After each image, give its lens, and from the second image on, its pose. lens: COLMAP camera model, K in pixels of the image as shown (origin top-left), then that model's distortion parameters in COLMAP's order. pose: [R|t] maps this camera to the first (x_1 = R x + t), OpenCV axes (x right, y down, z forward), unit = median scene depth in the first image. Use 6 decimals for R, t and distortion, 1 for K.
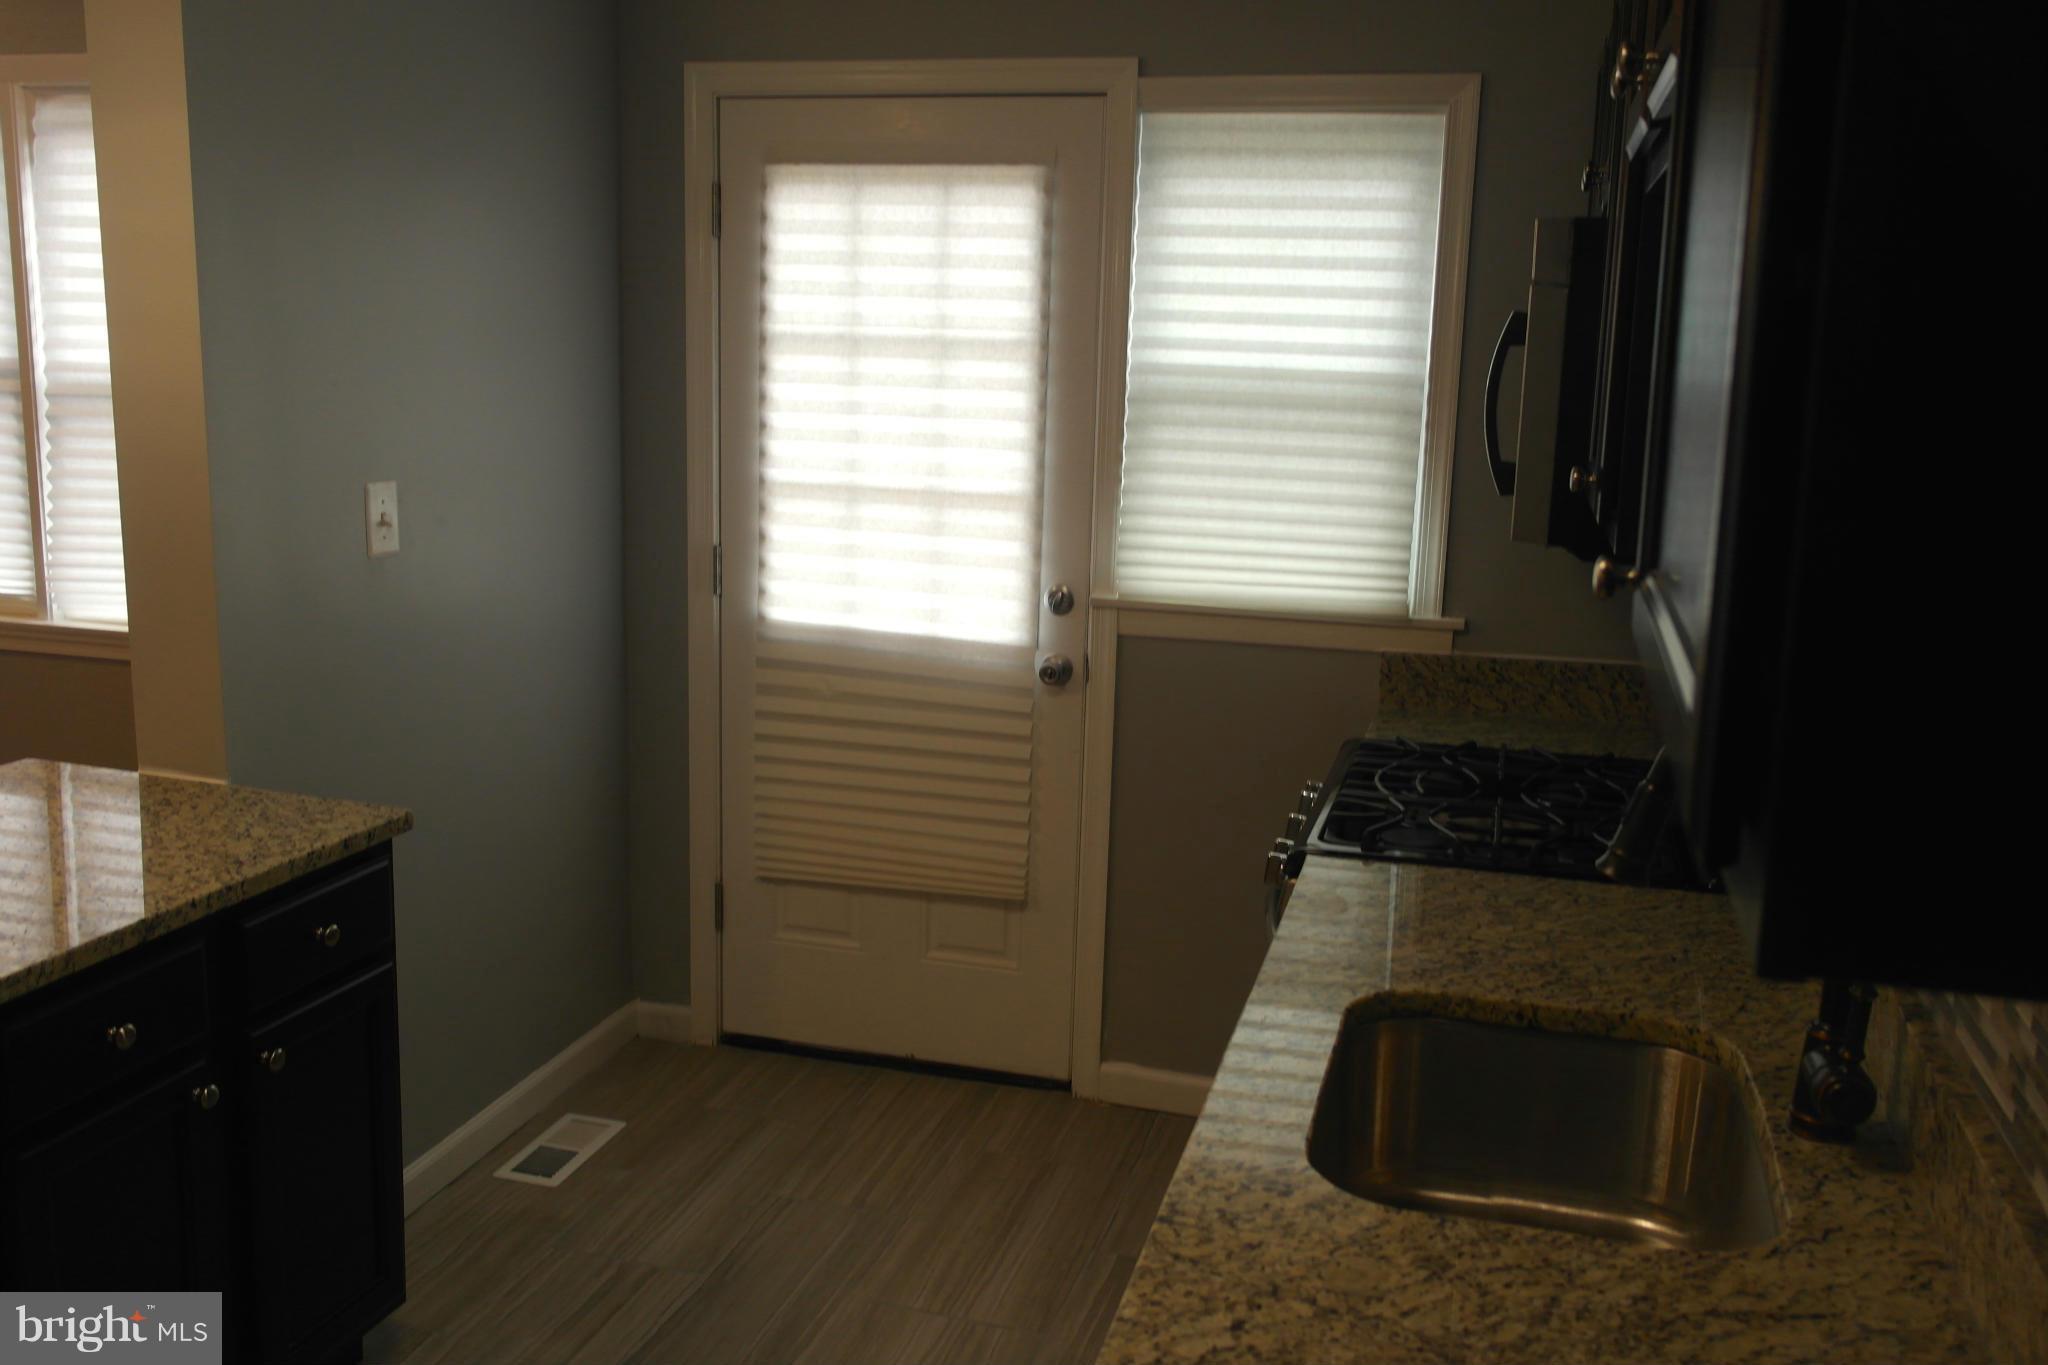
lens RADIAL K [[1775.3, 0, 1023.9], [0, 1775.3, 666.0], [0, 0, 1]] dist [-0.010913, 0.006610]
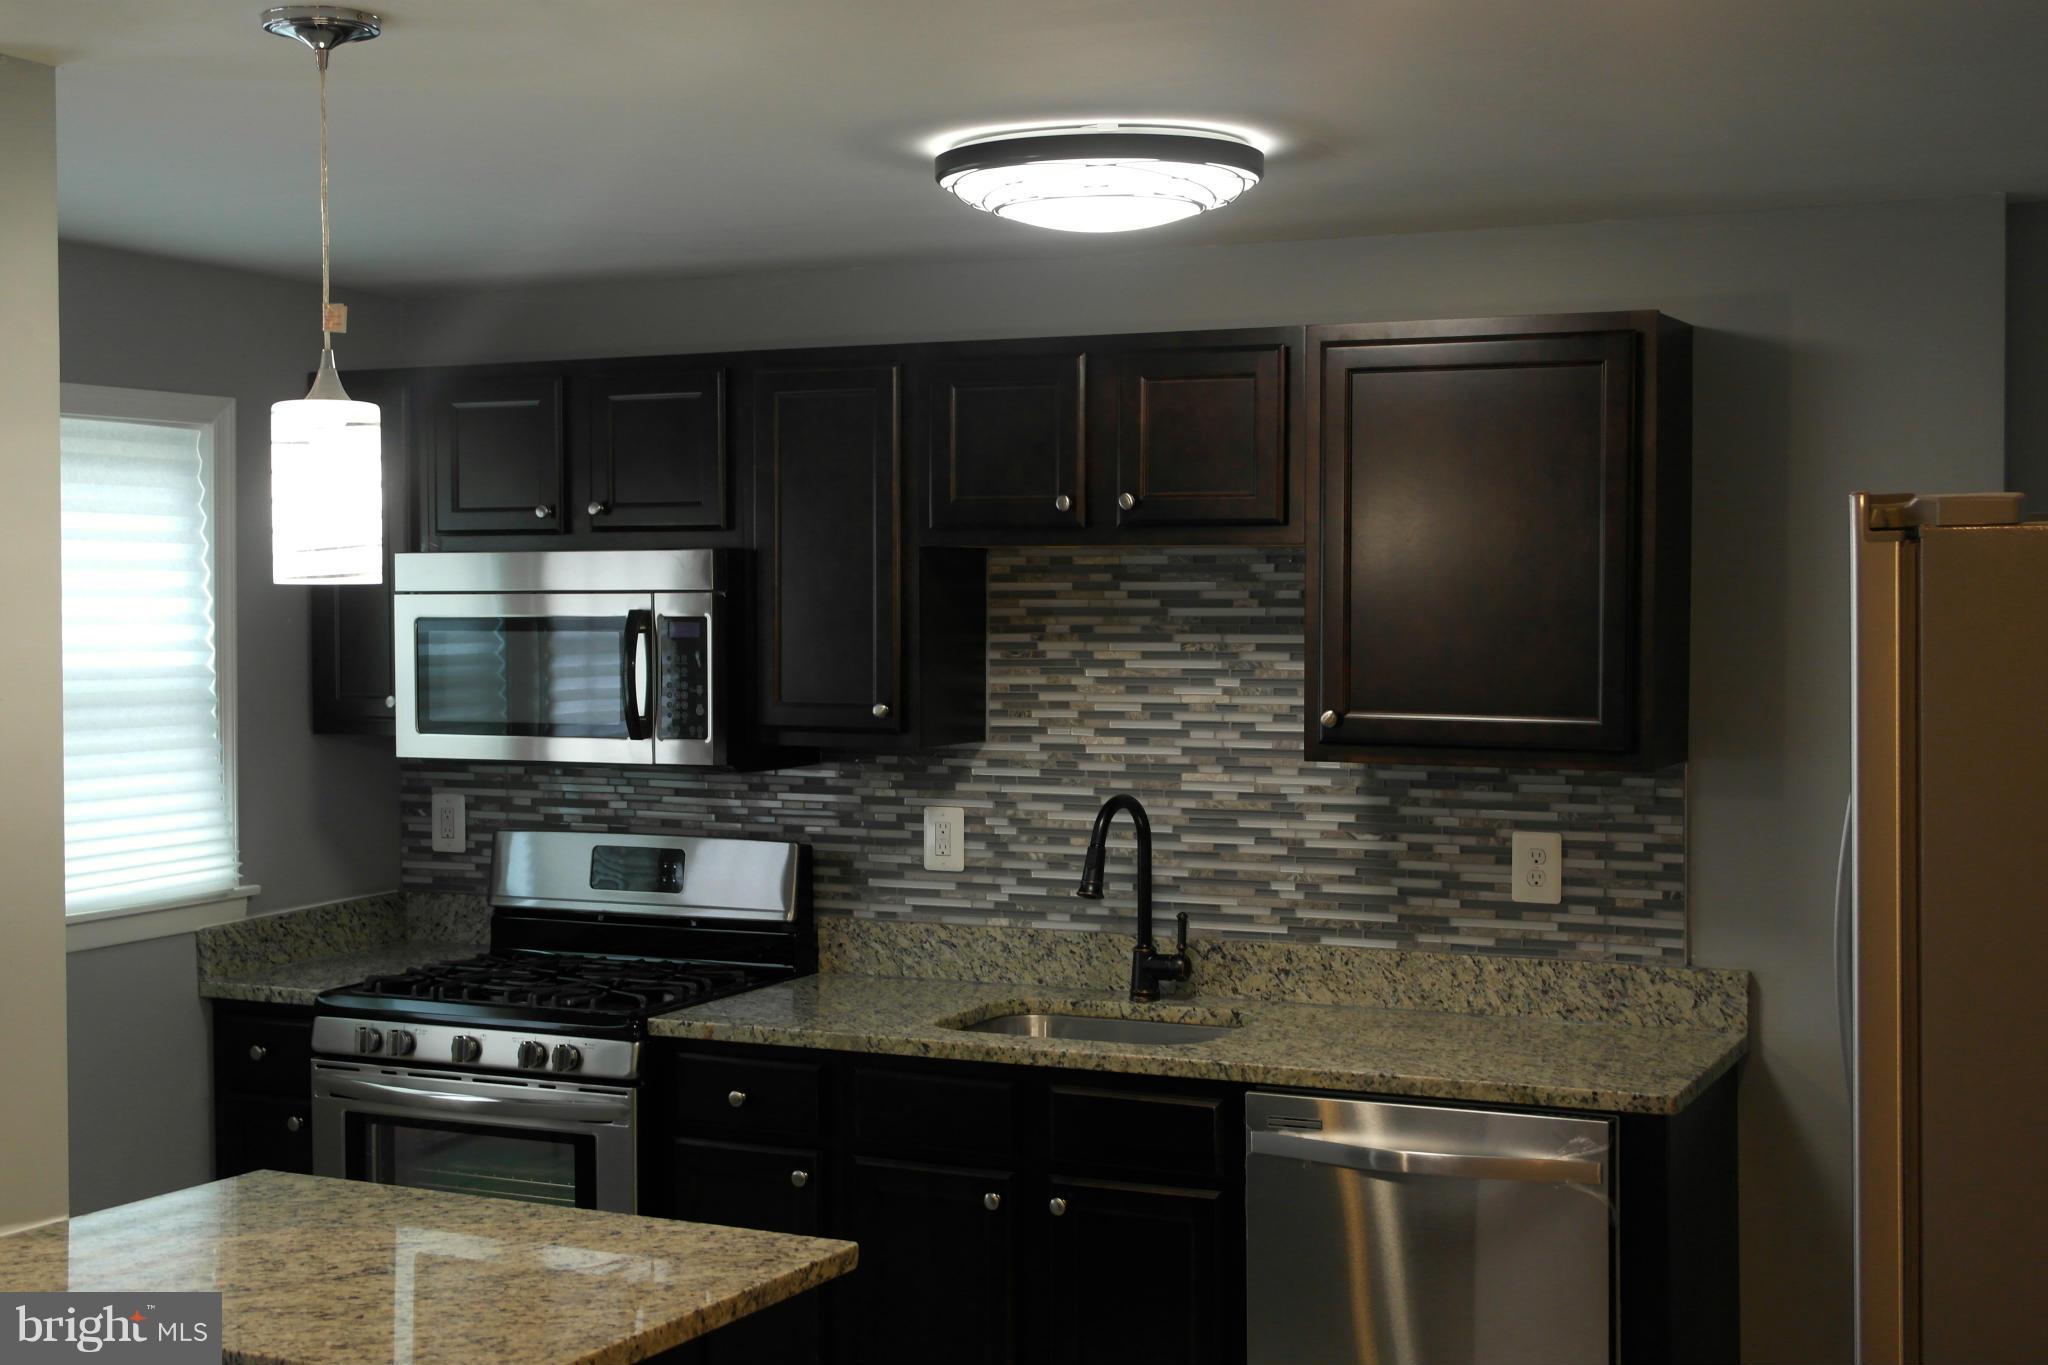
lens RADIAL K [[2662.1, 0, 1020.0], [0, 2662.1, 677.0], [0, 0, 1]] dist [0.006049, 0.000000]
pose [[0.172495, -0.060276, 0.983164, -1.229593], [0.185490, 0.982256, 0.027677, -0.106542], [-0.967388, 0.177594, 0.180615, 0.224804]]
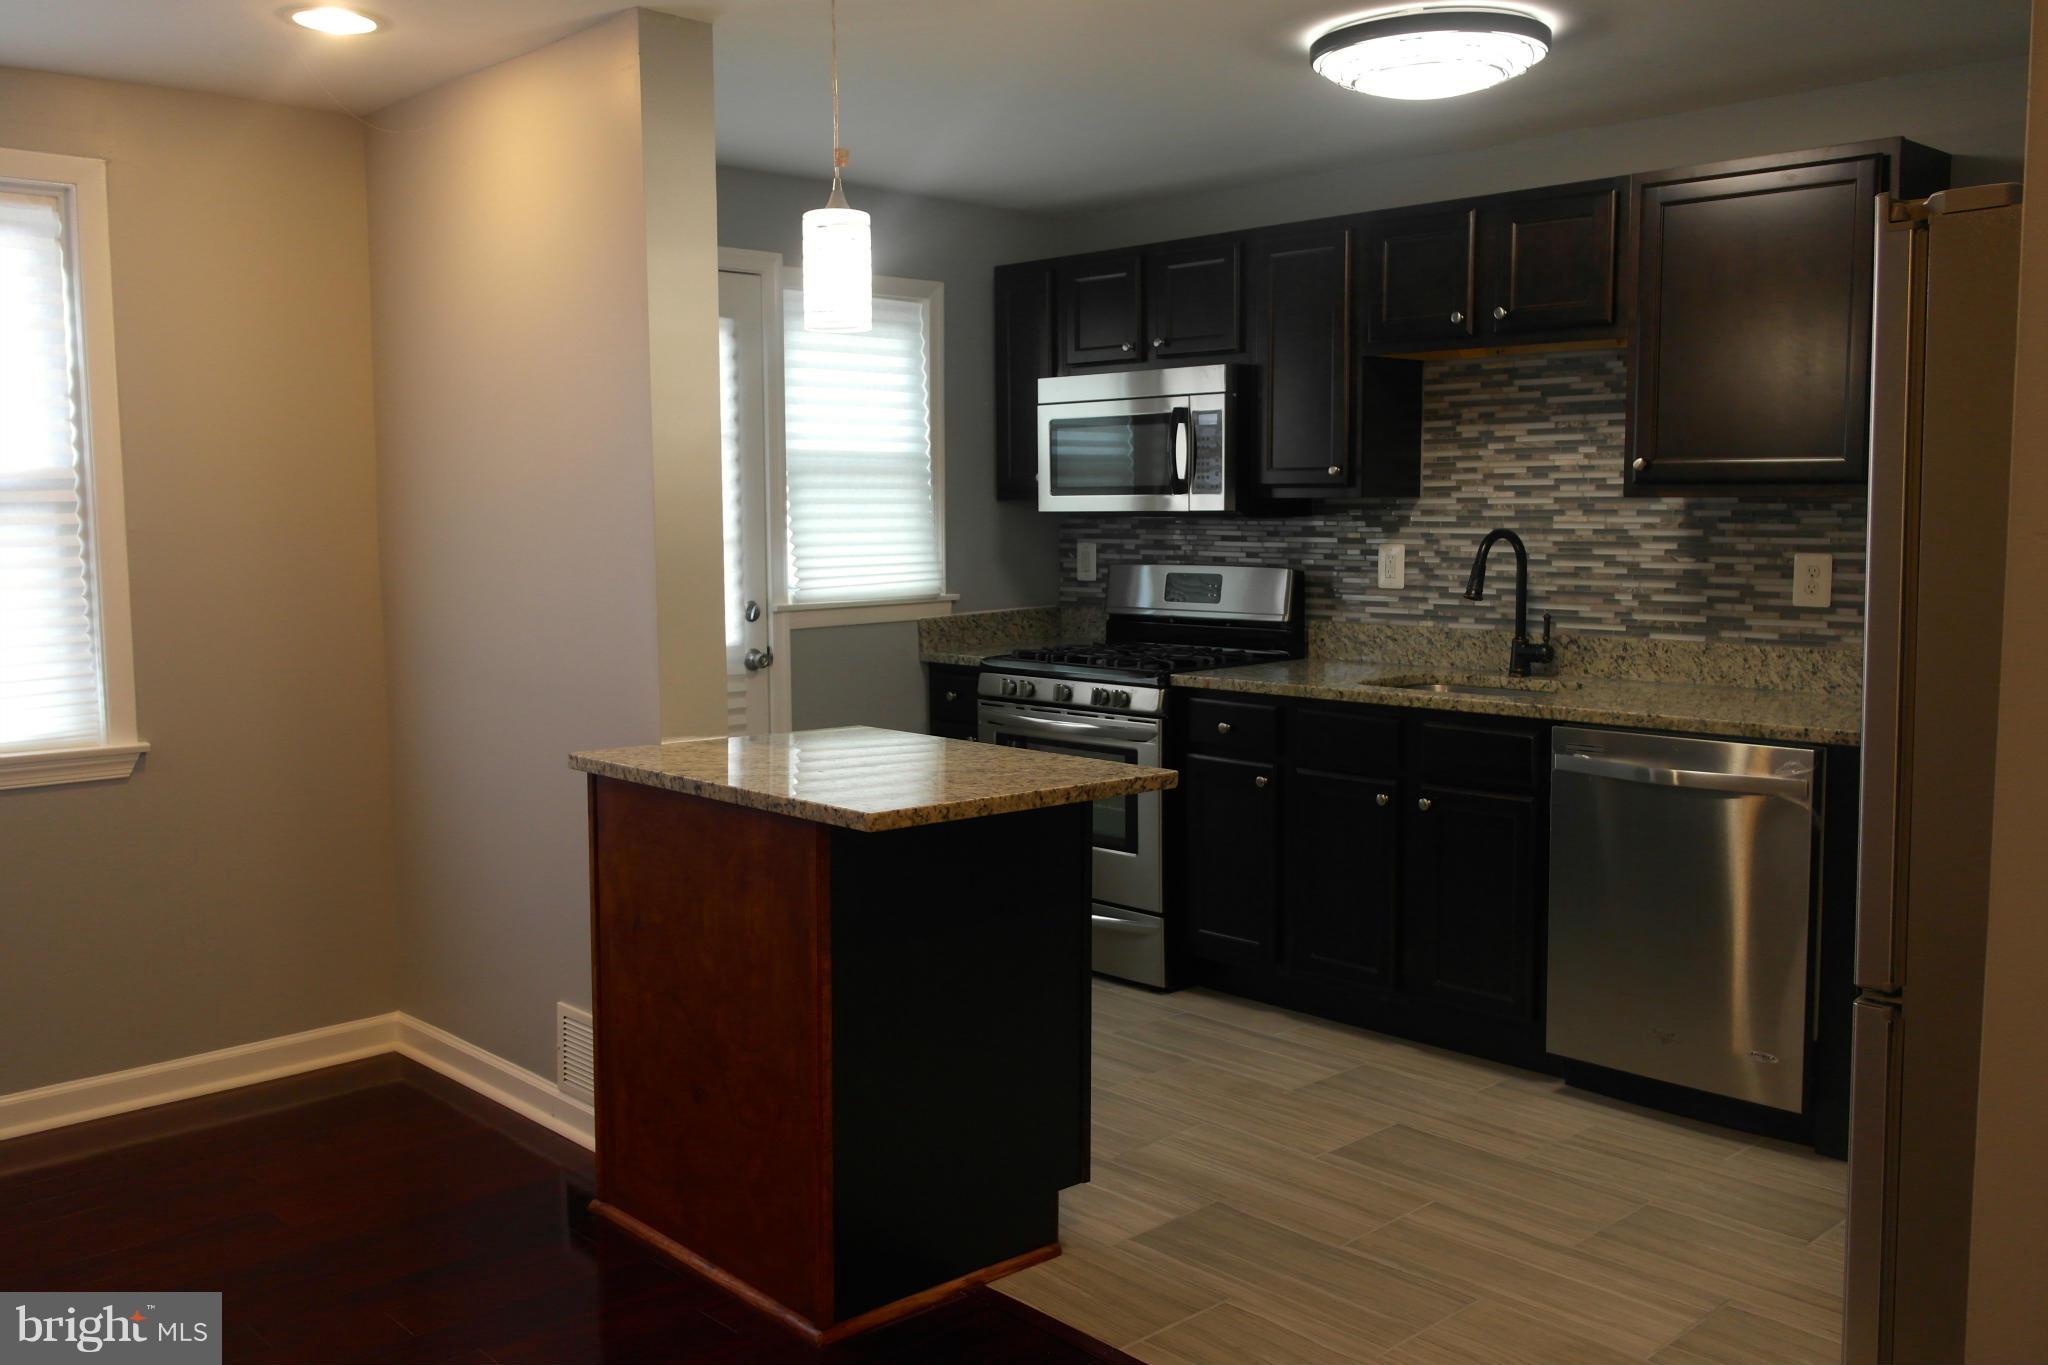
lens RADIAL K [[1775.3, 0, 1016.6], [0, 1775.3, 684.1], [0, 0, 1]] dist [-0.010913, 0.006610]
pose [[0.510291, -0.120241, 0.851555, -1.163698], [0.177207, 0.983630, 0.032699, 0.013333], [-0.841547, 0.134216, 0.523245, 0.061869]]
